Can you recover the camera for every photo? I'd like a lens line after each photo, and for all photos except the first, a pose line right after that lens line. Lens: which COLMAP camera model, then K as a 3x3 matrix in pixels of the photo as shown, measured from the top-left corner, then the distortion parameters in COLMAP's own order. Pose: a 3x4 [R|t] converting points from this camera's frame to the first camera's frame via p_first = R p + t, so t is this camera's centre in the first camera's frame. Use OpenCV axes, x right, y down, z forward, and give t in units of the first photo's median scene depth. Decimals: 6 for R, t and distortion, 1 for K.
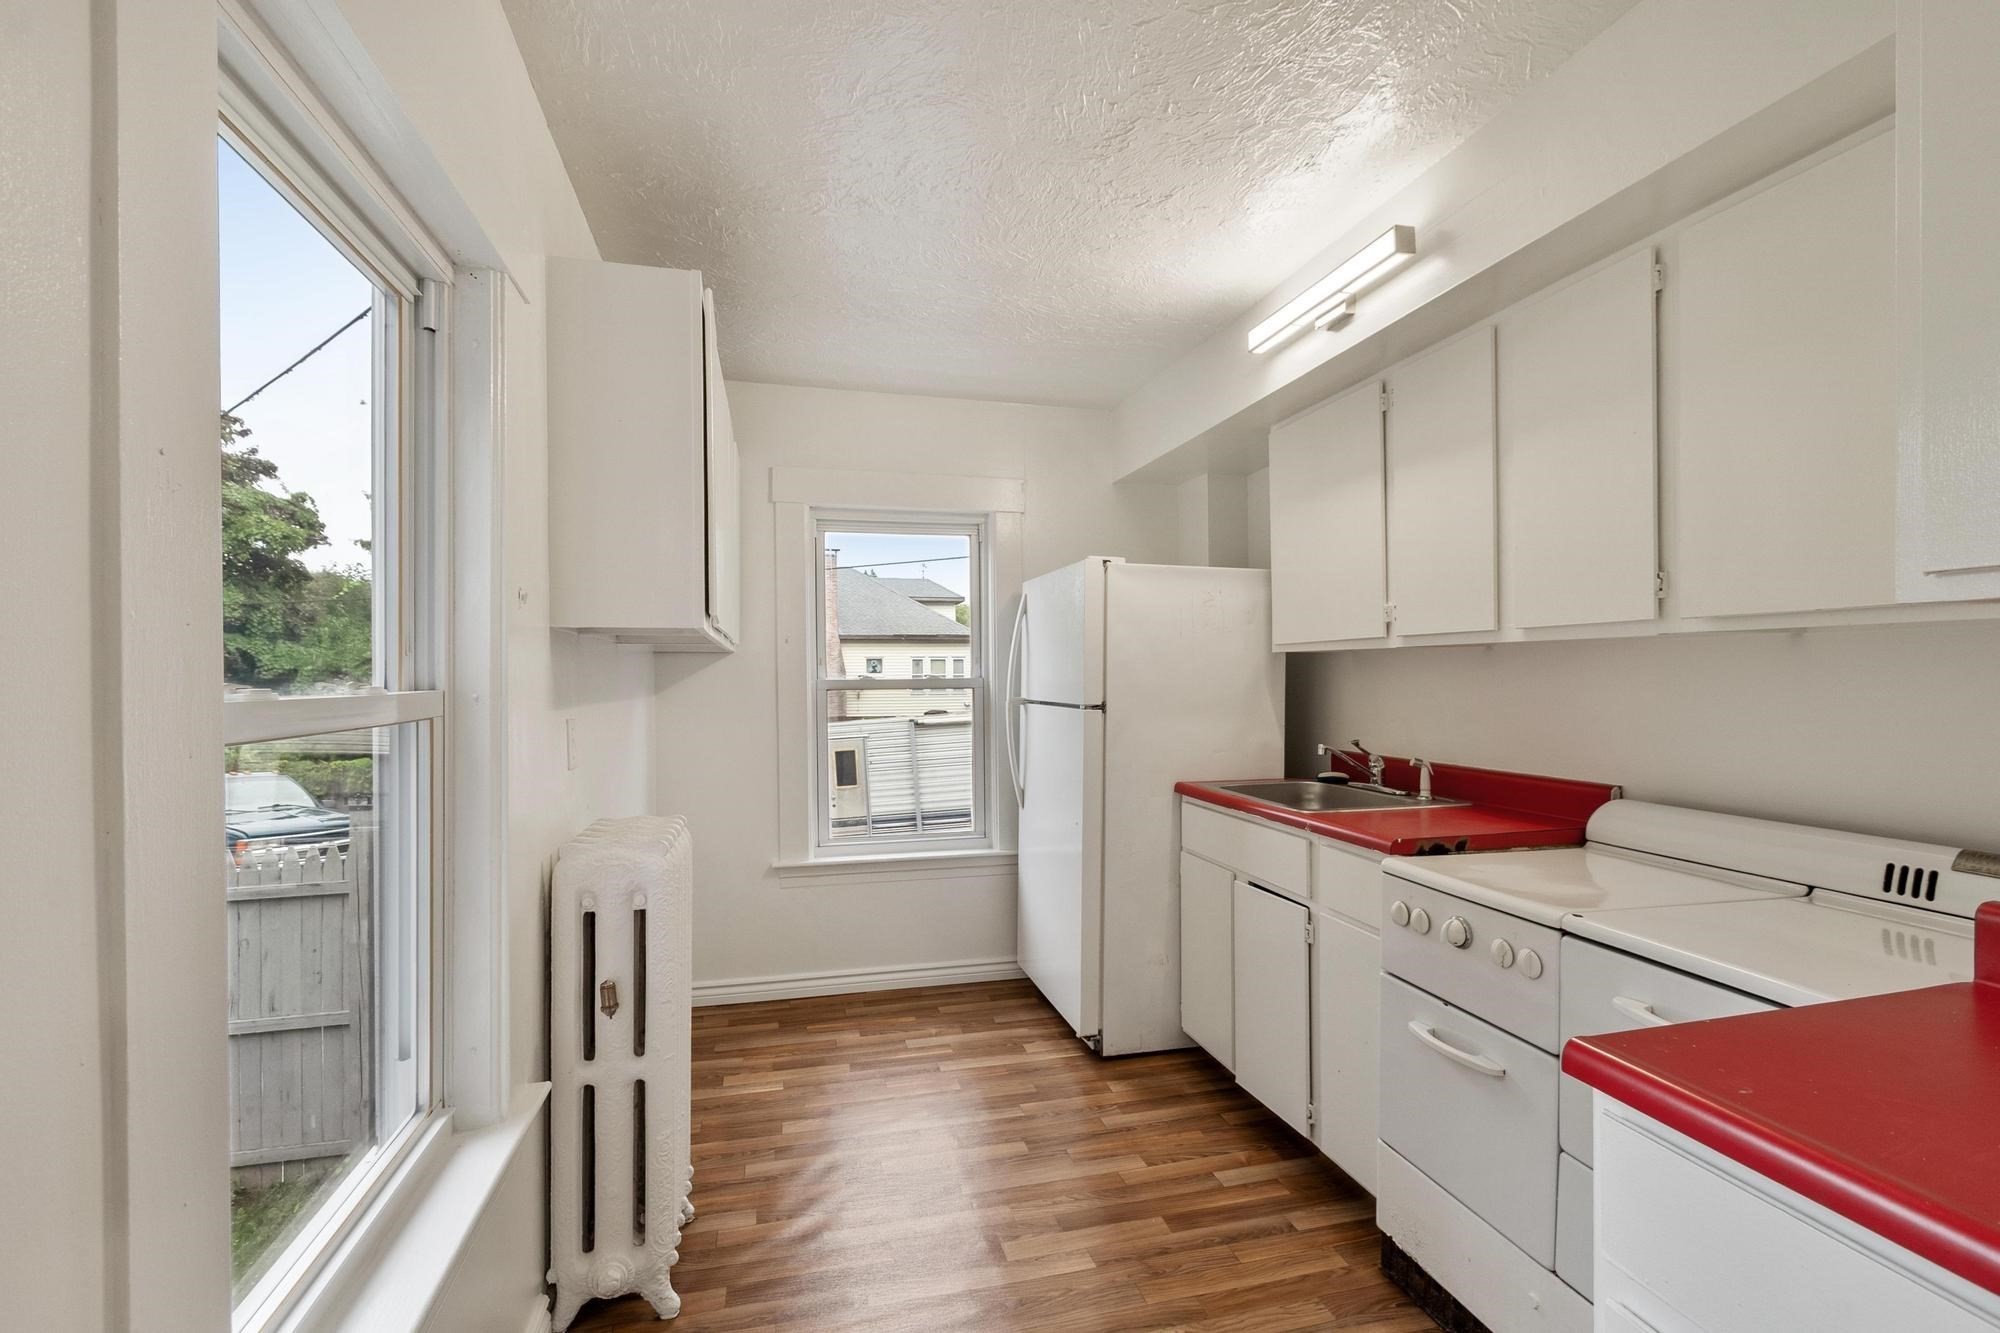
lens RADIAL K [[903.2, 0, 1001.8], [0, 903.2, 654.6], [0, 0, 1]] dist [-0.000182, 0.000316]
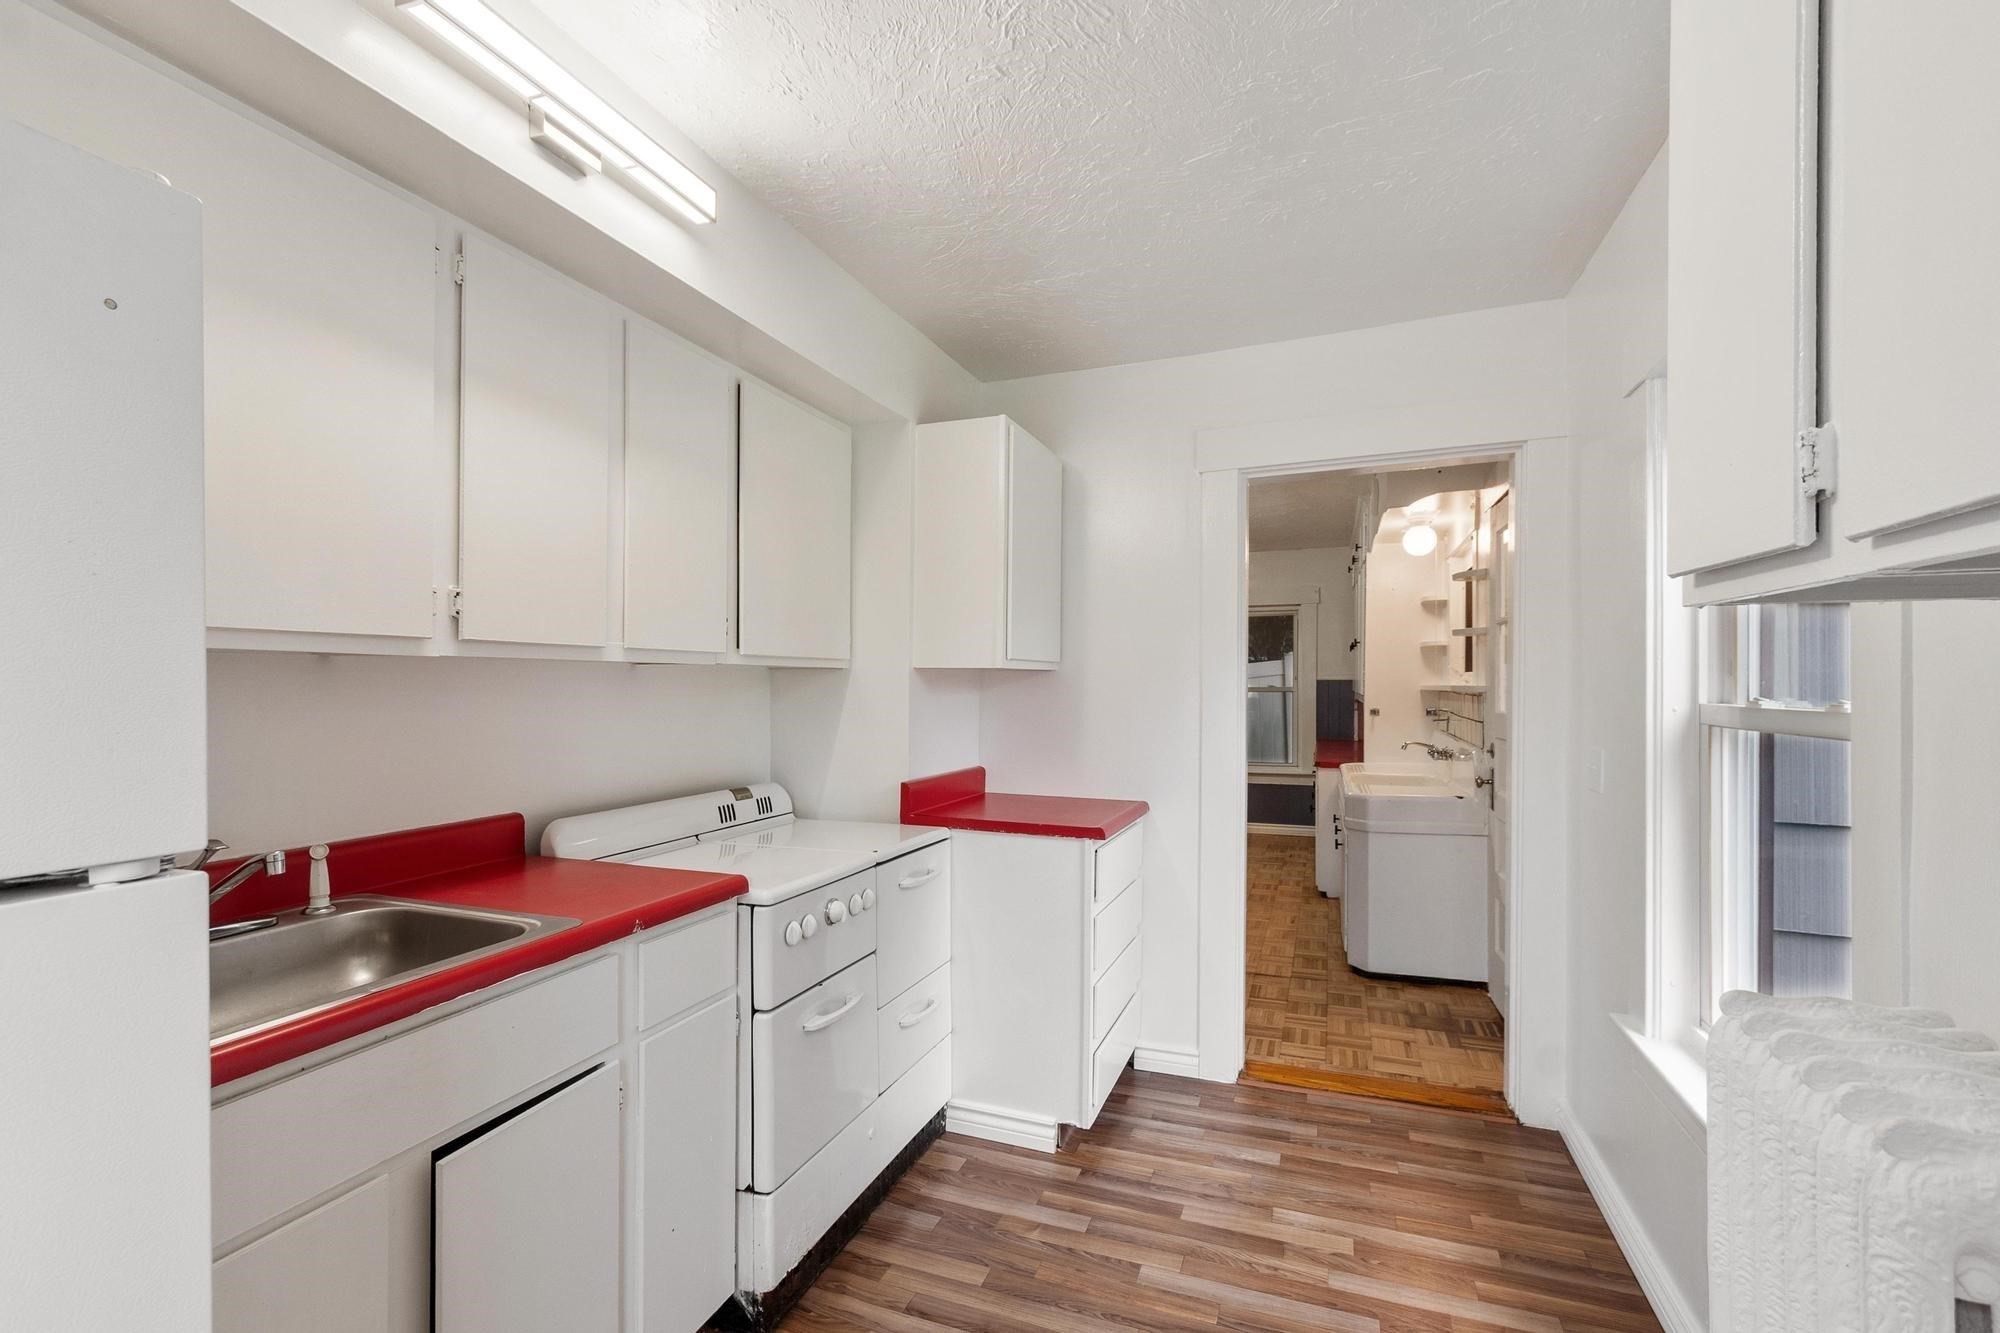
lens RADIAL K [[870.1, 0, 994.3], [0, 870.1, 672.1], [0, 0, 1]] dist [0.001233, -0.000339]
pose [[-0.816962, 0.016780, 0.576448, -0.298578], [0.001317, 0.999628, -0.027232, 0.024953], [-0.576690, -0.021488, -0.816680, 1.662568]]
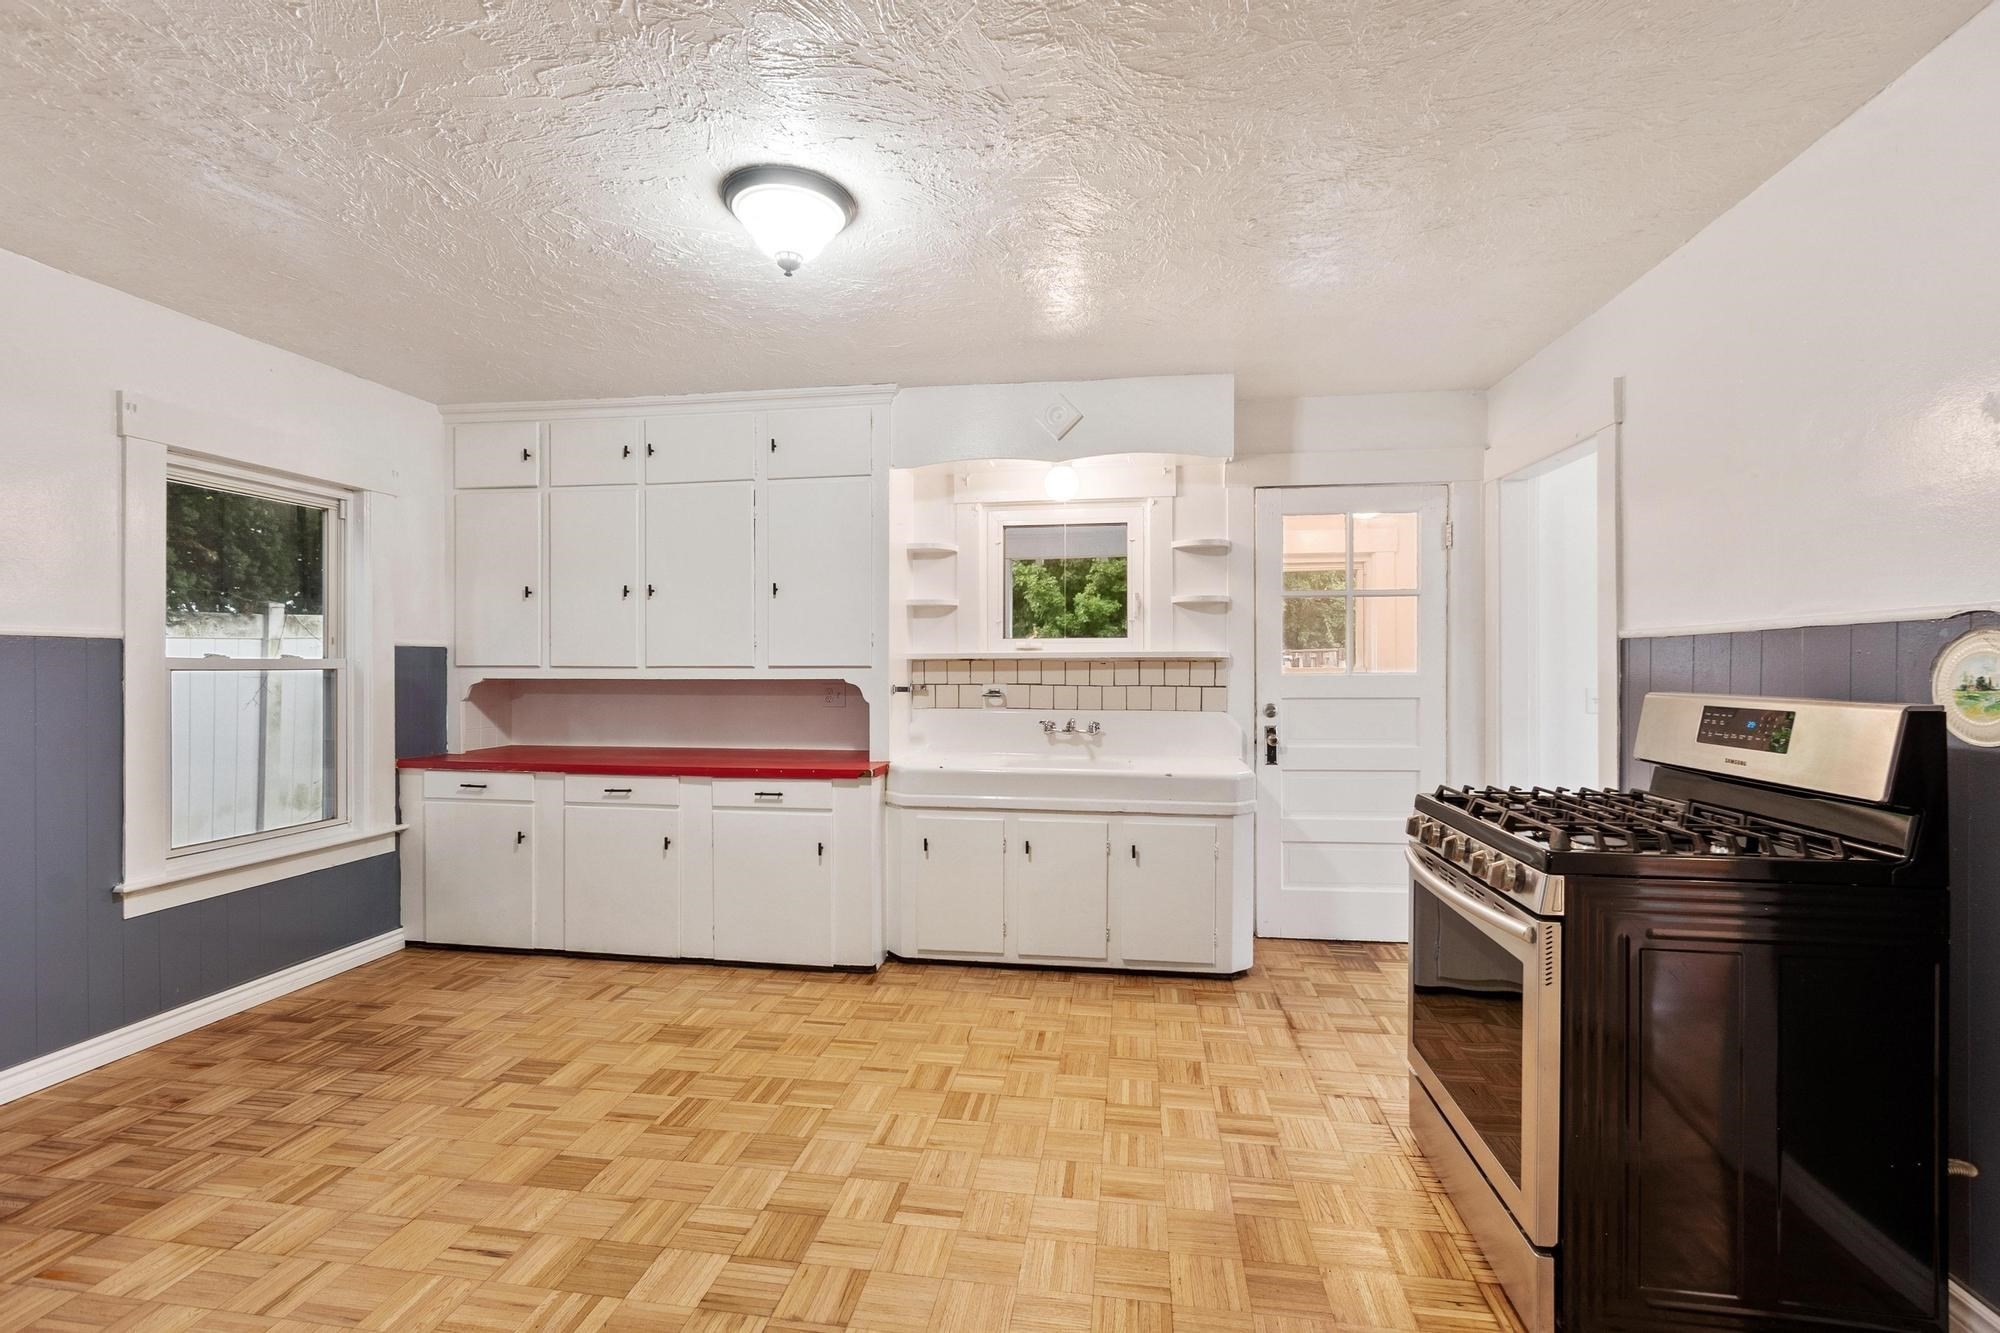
lens RADIAL K [[862.6, 0, 1000.7], [0, 862.6, 669.7], [0, 0, 1]] dist [0.000086, 0.000109]
pose [[-0.385028, 0.016193, -0.922763, 2.098057], [0.015675, 0.999817, 0.011005, 0.012793], [0.922772, -0.010227, -0.385211, -0.336869]]
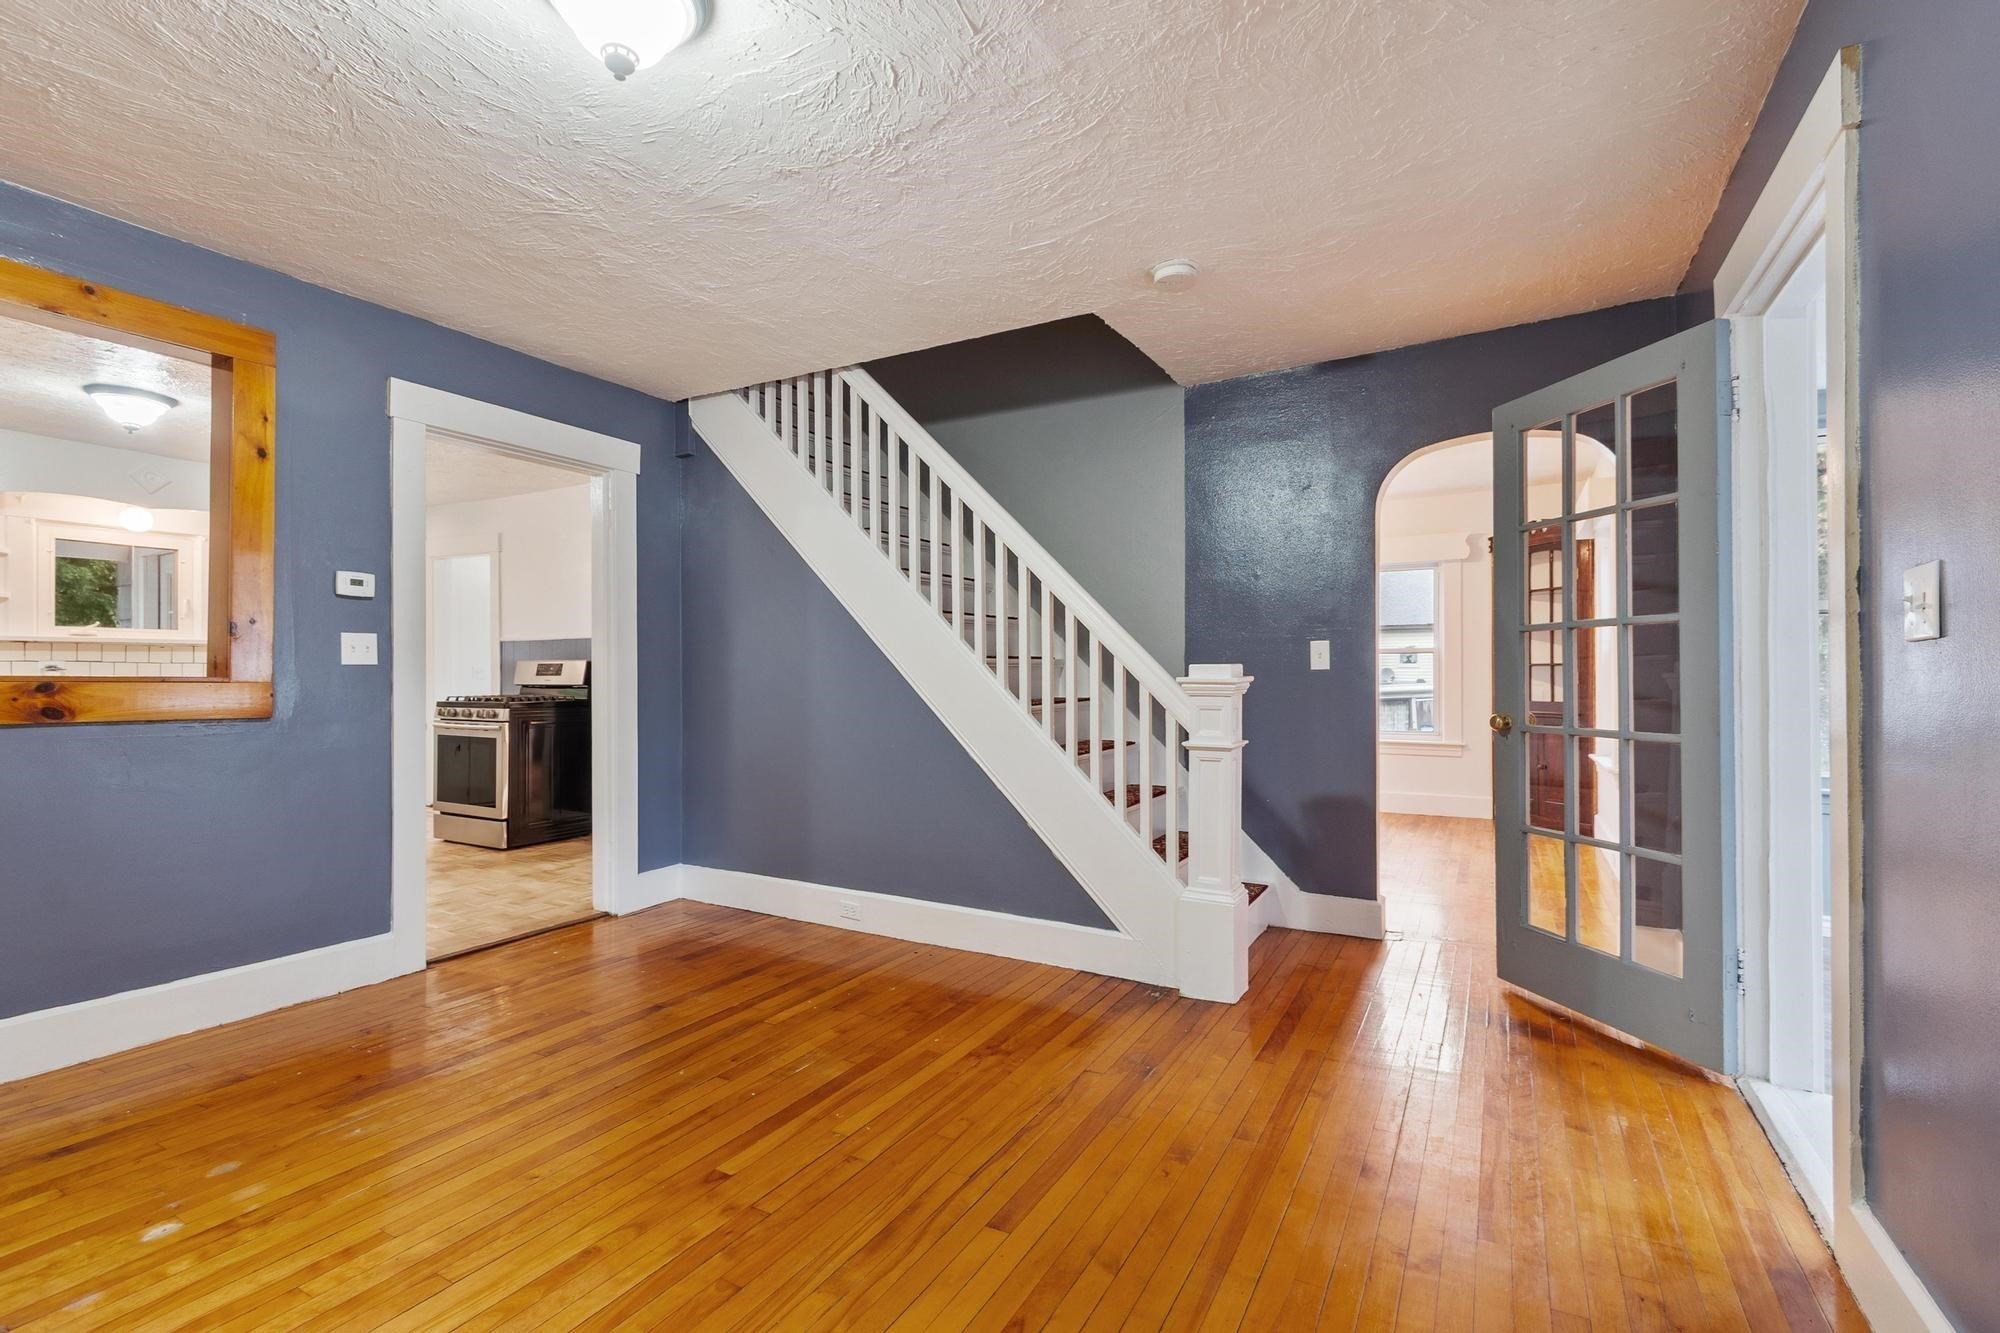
lens RADIAL K [[893.5, 0, 995.7], [0, 893.5, 672.3], [0, 0, 1]] dist [0.002262, -0.000079]
pose [[0.724603, 0.011219, -0.689075, 4.323671], [-0.001049, 0.999884, 0.015175, 0.062289], [0.689166, -0.010273, 0.724531, -1.187812]]
